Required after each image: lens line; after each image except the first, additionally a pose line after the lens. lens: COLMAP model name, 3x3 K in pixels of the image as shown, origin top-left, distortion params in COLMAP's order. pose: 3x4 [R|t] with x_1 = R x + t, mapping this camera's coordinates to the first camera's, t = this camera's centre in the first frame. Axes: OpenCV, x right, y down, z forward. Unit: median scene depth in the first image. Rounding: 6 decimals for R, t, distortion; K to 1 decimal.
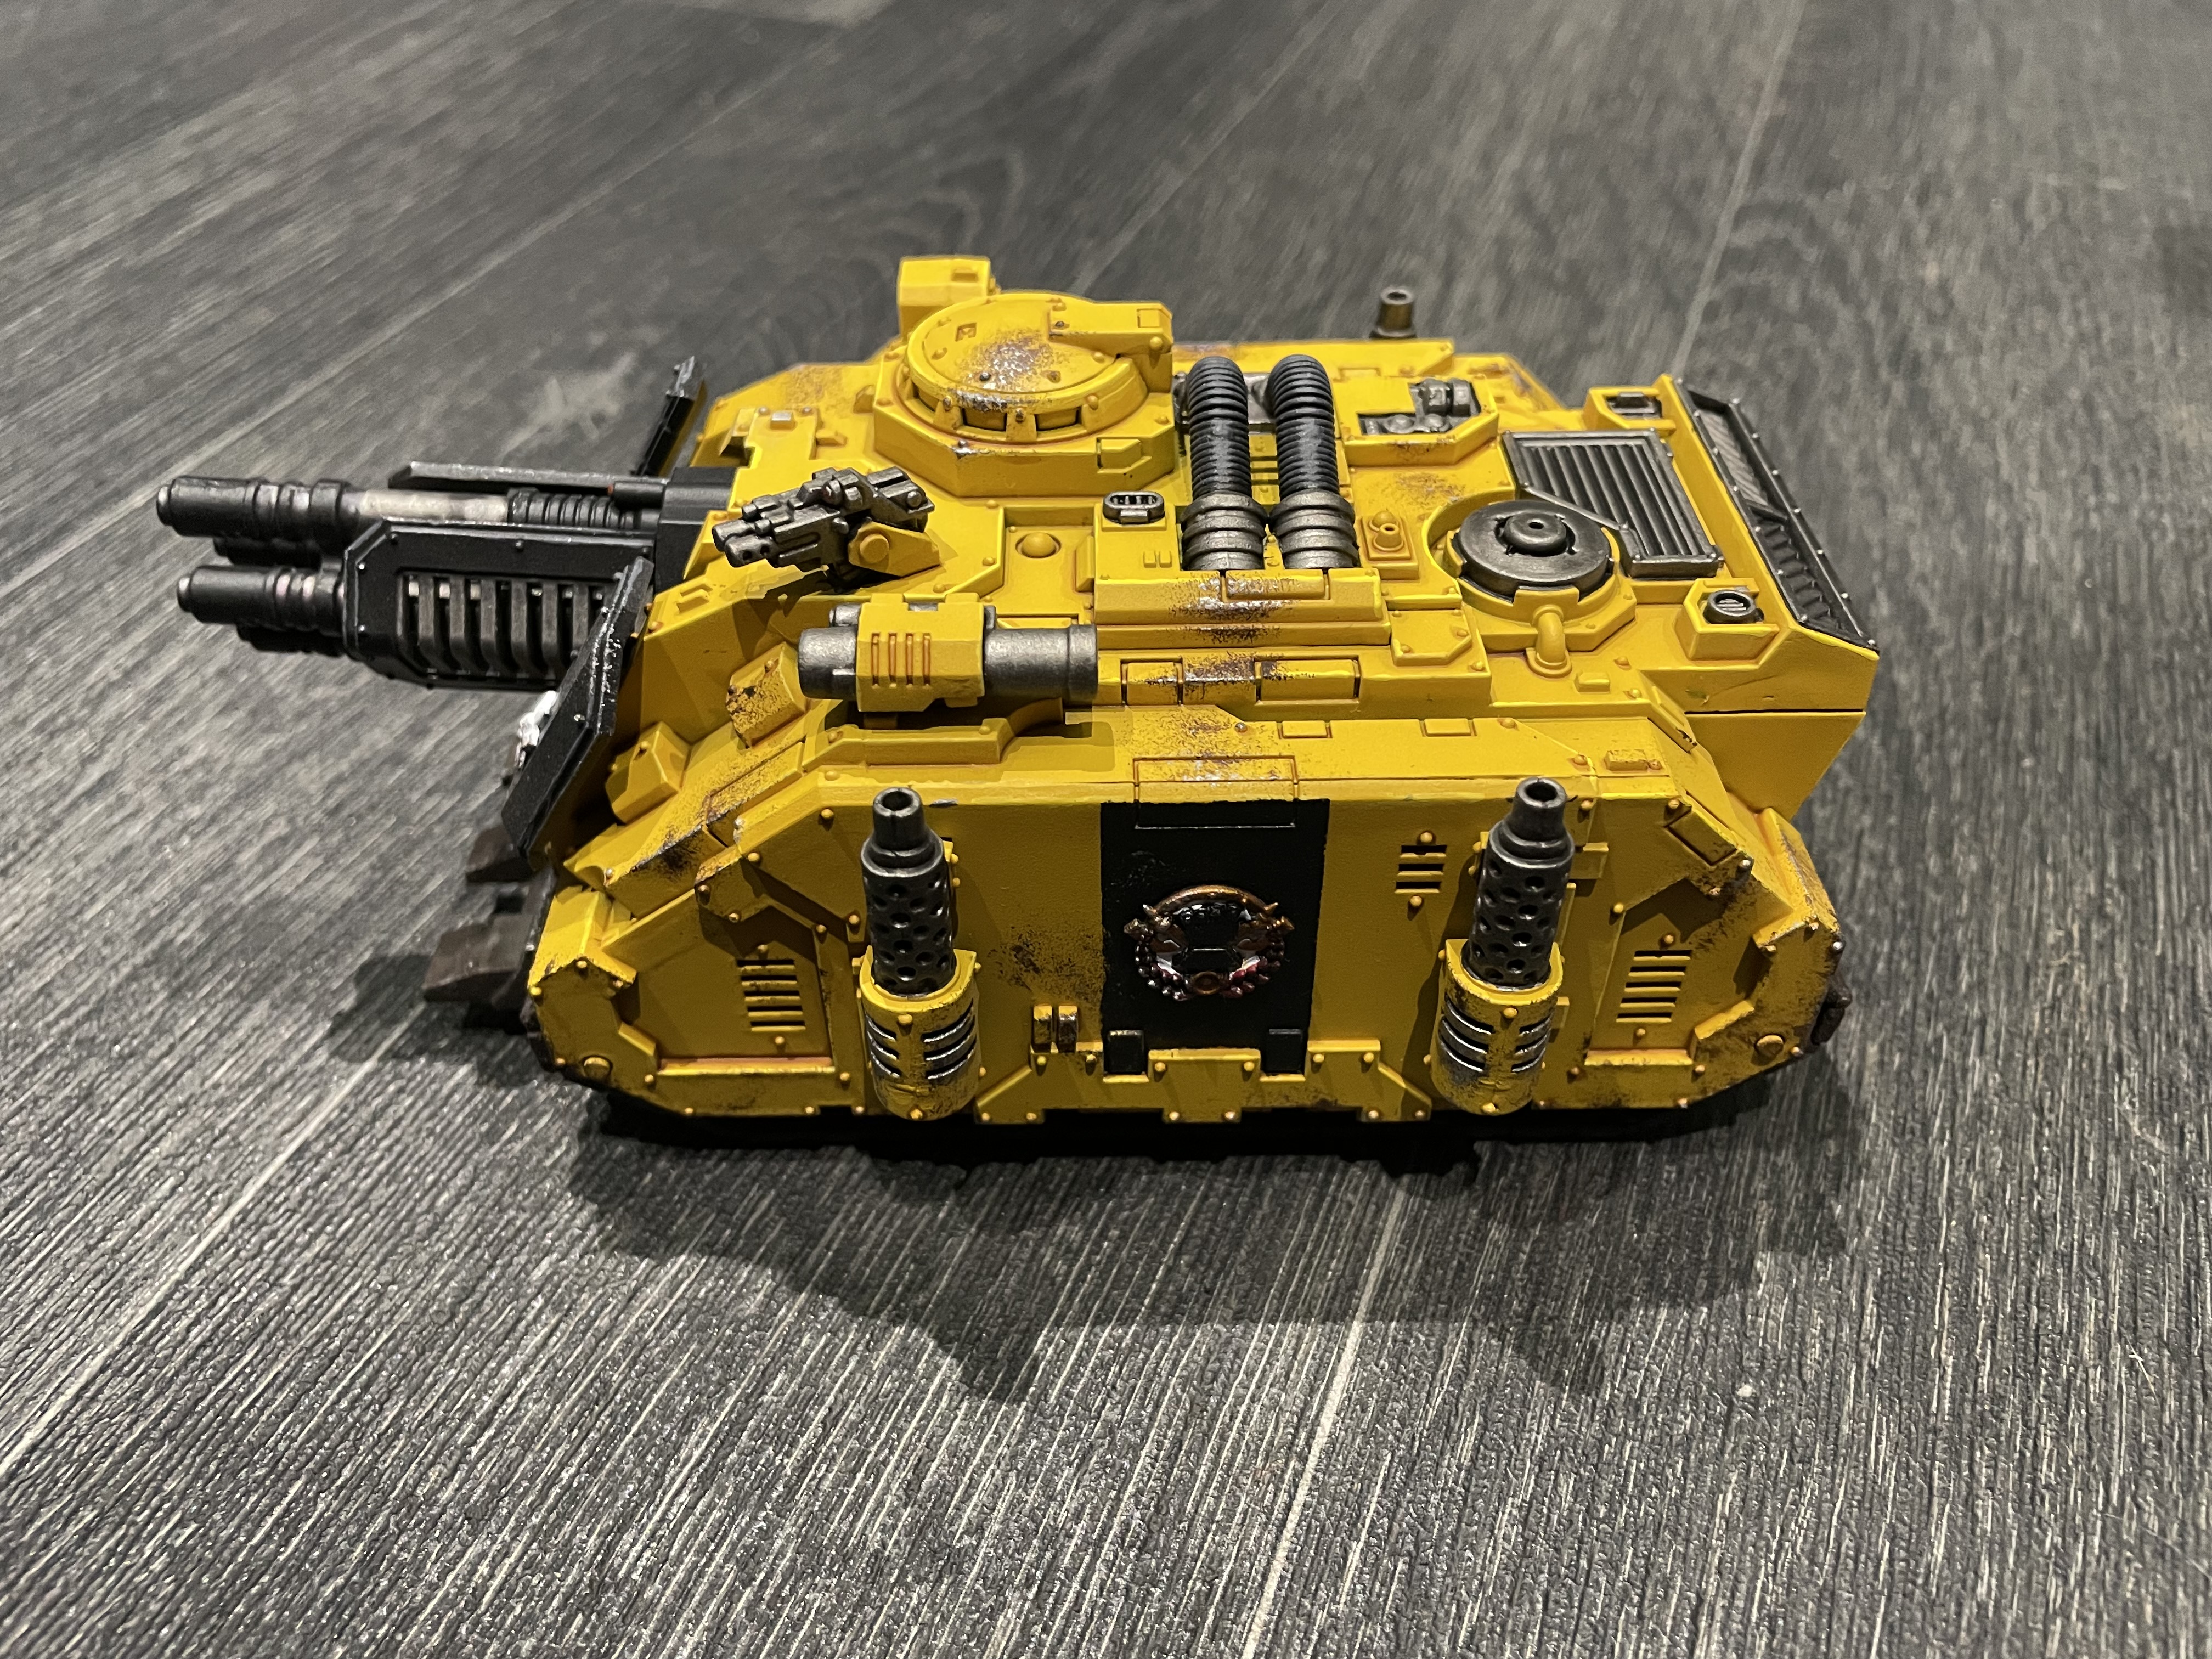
lens RADIAL K [[1701.6, 0, 1096.1], [0, 1701.6, 830.5], [0, 0, 1]] dist [0.075416, -0.116075]
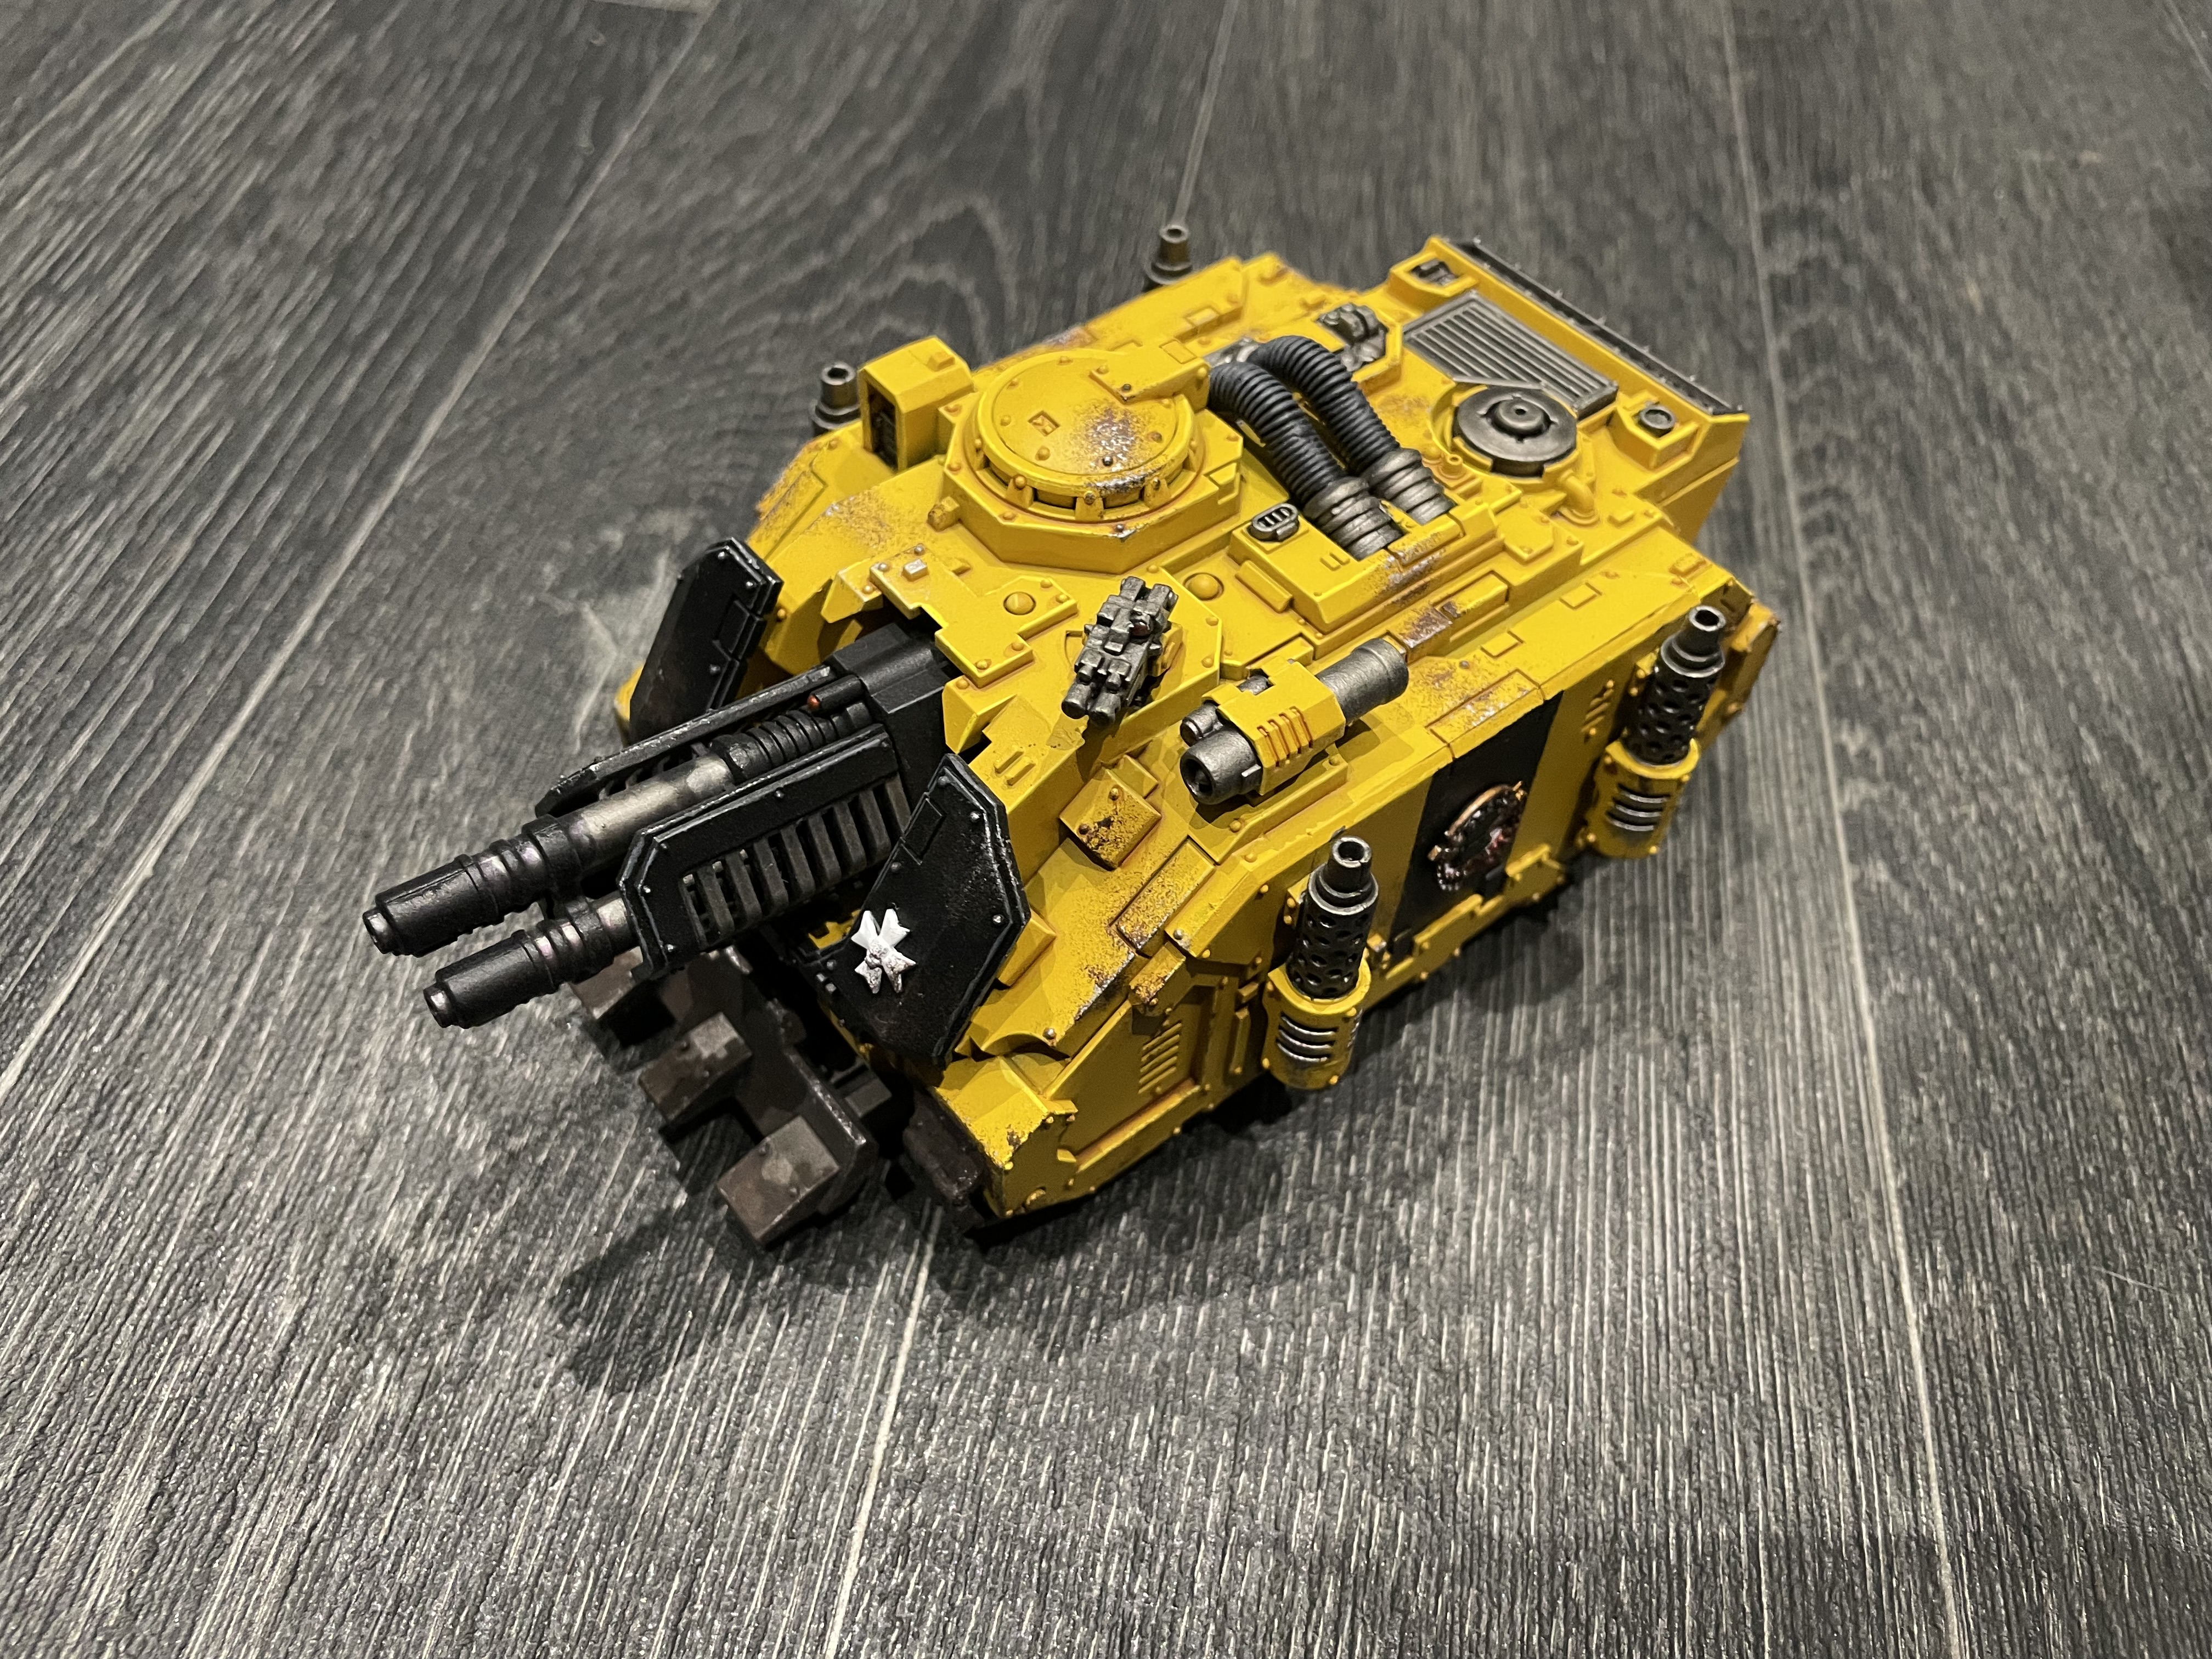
lens RADIAL K [[1711.5, 0, 1091.2], [0, 1711.5, 819.1], [0, 0, 1]] dist [0.072592, -0.116239]
pose [[0.789418, -0.452655, 0.414635, -0.631511], [0.385076, 0.891194, 0.239771, -0.332458], [-0.478054, -0.029613, 0.877831, 0.052882]]
